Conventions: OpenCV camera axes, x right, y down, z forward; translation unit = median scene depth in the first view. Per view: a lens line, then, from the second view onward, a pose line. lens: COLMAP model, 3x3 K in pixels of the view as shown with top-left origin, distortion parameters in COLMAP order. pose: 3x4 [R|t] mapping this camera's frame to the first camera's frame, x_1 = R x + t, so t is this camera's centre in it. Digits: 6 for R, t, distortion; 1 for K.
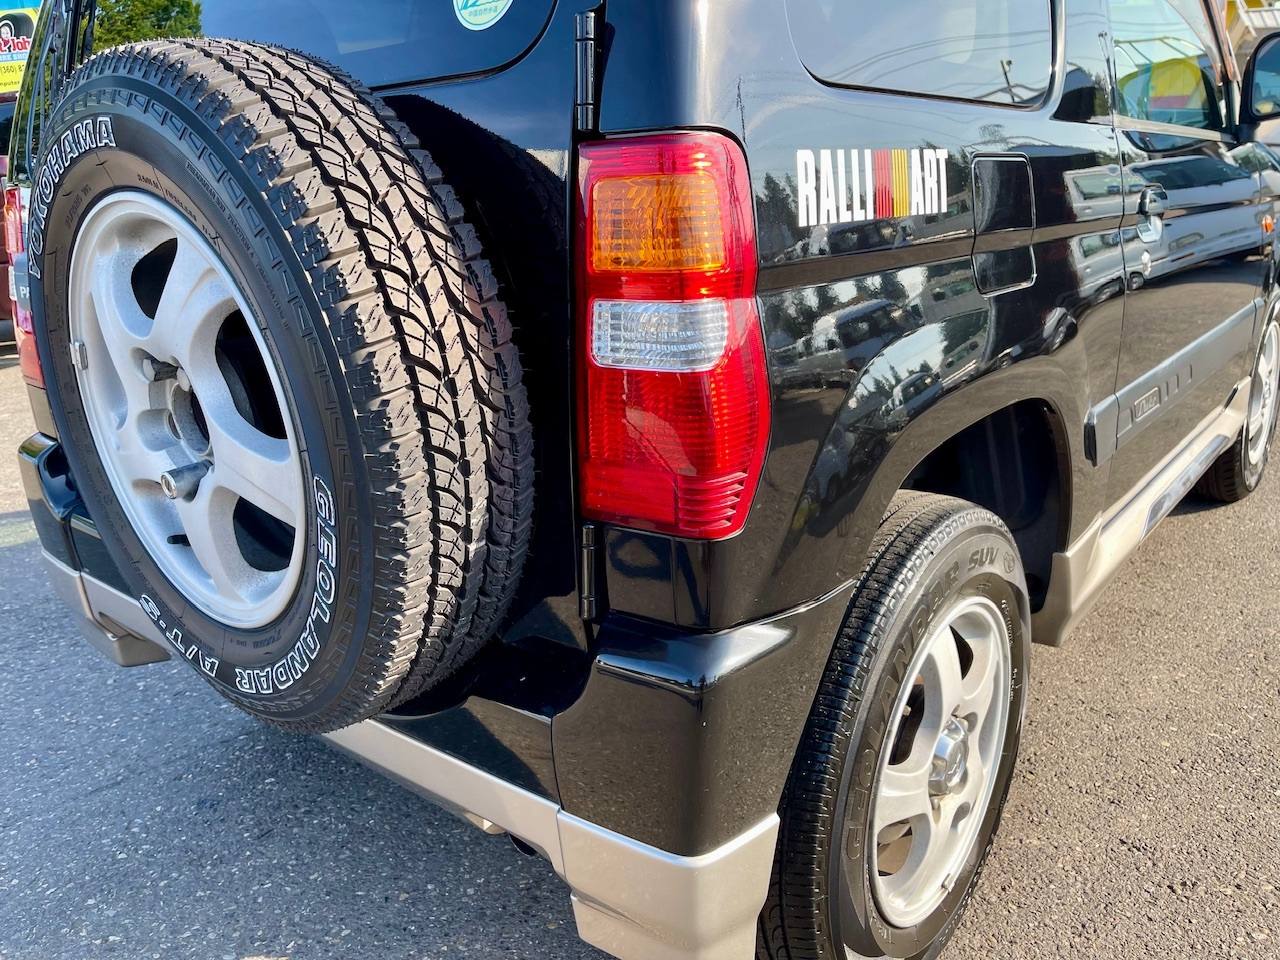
lens RADIAL K [[968.4, 0, 637.9], [0, 968.4, 493.4], [0, 0, 1]] dist [0.084406, -0.130579]
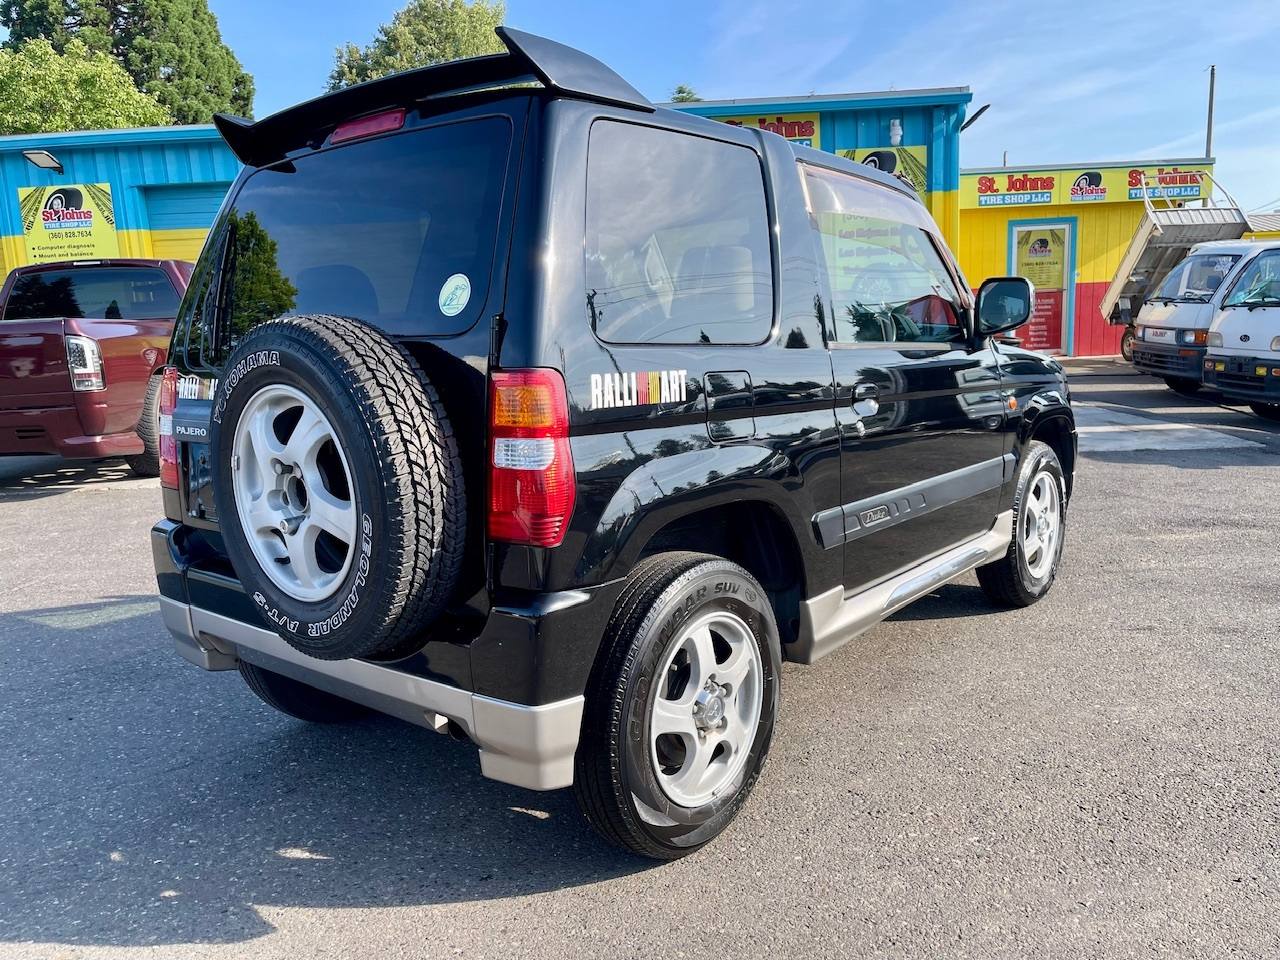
lens RADIAL K [[968.4, 0, 637.9], [0, 968.4, 493.4], [0, 0, 1]] dist [0.084406, -0.130579]
pose [[0.999735, 0.020806, 0.009834, 0.246616], [-0.019052, 0.987977, -0.153421, 0.244421], [-0.012908, 0.153193, 0.988112, -1.105223]]
